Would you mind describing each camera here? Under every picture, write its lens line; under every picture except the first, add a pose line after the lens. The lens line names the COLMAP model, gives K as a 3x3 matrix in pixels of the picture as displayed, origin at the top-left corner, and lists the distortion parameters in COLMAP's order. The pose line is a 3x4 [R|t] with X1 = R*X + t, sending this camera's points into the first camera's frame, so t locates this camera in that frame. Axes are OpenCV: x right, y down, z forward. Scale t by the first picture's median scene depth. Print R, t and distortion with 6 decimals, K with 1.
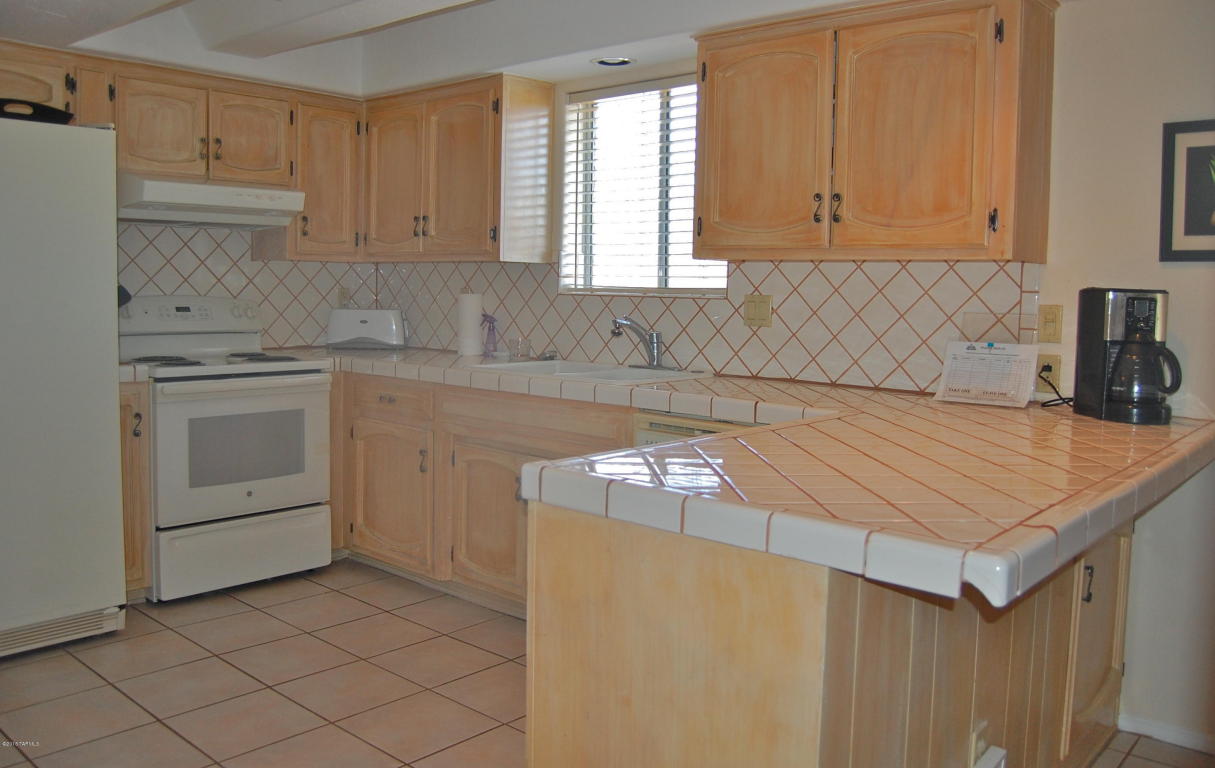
lens RADIAL K [[990.4, 0, 603.3], [0, 990.4, 375.3], [0, 0, 1]] dist [-0.042703, -0.001358]
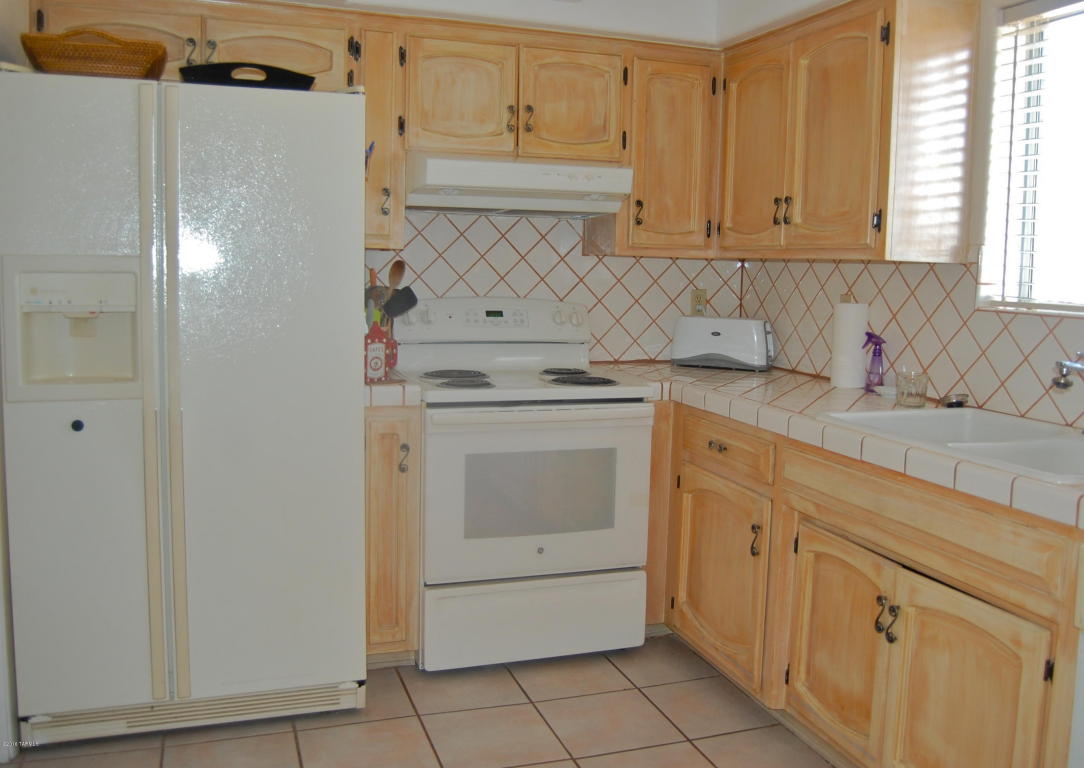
lens RADIAL K [[988.4, 0, 547.2], [0, 988.4, 359.4], [0, 0, 1]] dist [-0.092846, 0.025124]
pose [[0.879462, 0.051814, -0.473140, 0.013323], [-0.053239, 0.998528, 0.010389, -0.042209], [0.472982, 0.016053, 0.880926, 0.299111]]
